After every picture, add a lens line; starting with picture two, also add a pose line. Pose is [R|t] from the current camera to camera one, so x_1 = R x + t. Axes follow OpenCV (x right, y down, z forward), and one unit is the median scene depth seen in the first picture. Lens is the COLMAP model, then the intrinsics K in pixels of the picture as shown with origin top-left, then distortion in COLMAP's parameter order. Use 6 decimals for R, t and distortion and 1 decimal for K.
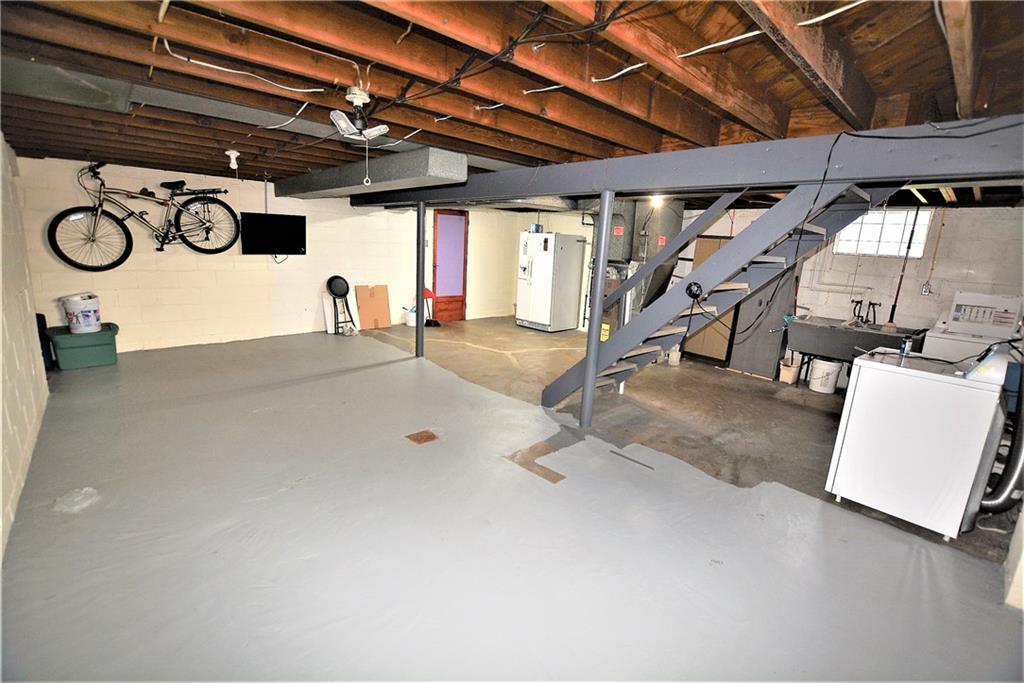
lens RADIAL K [[451.5, 0, 513.2], [0, 451.5, 342.4], [0, 0, 1]] dist [-0.024568, 0.000359]
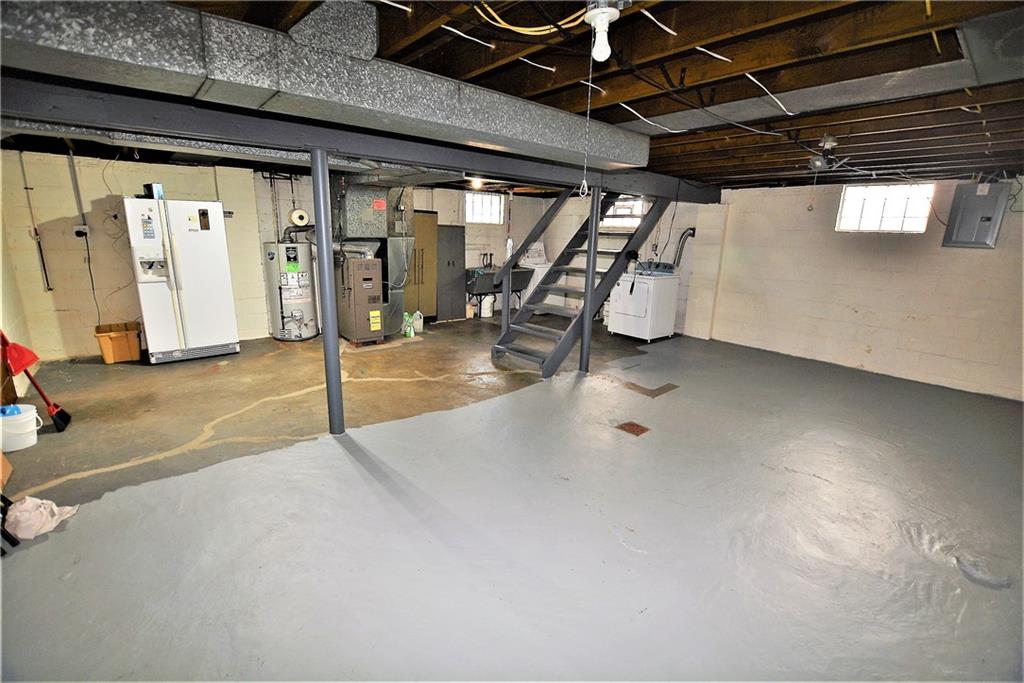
lens RADIAL K [[451.5, 0, 513.2], [0, 451.5, 342.4], [0, 0, 1]] dist [-0.024568, 0.000359]
pose [[0.050250, -0.284417, 0.957383, -0.746397], [0.193158, 0.943263, 0.270084, -0.194208], [-0.979880, 0.171354, 0.102337, 0.755307]]
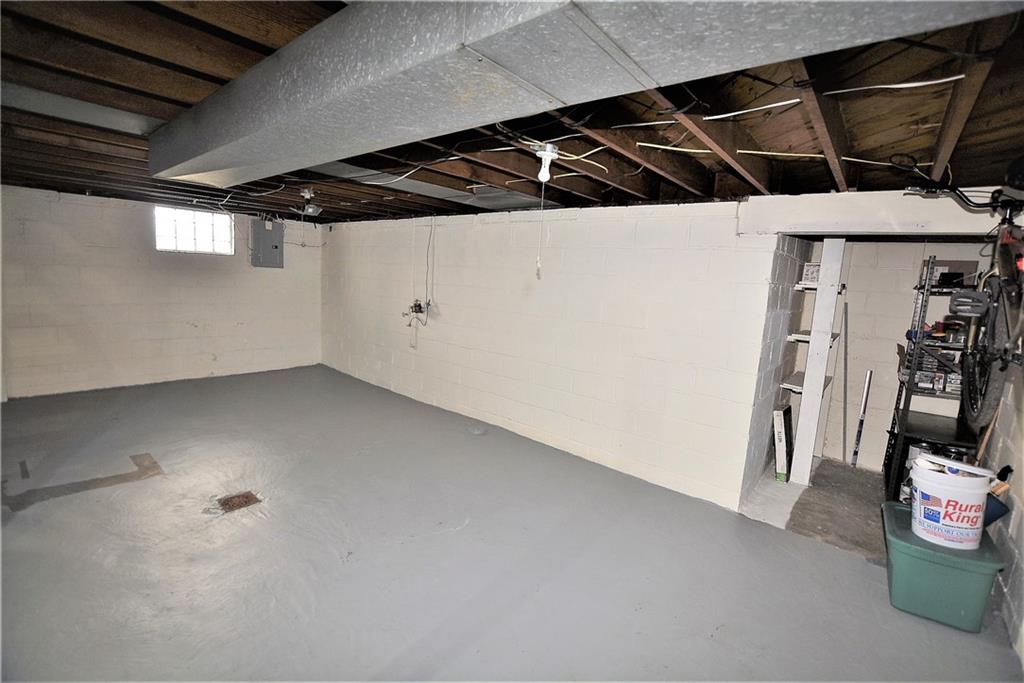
lens RADIAL K [[451.5, 0, 513.2], [0, 451.5, 342.4], [0, 0, 1]] dist [-0.024568, 0.000359]
pose [[-0.985444, -0.091546, -0.143249, -0.364213], [-0.136288, 0.929099, 0.343804, -0.269438], [0.101618, 0.358323, -0.928051, 1.140106]]
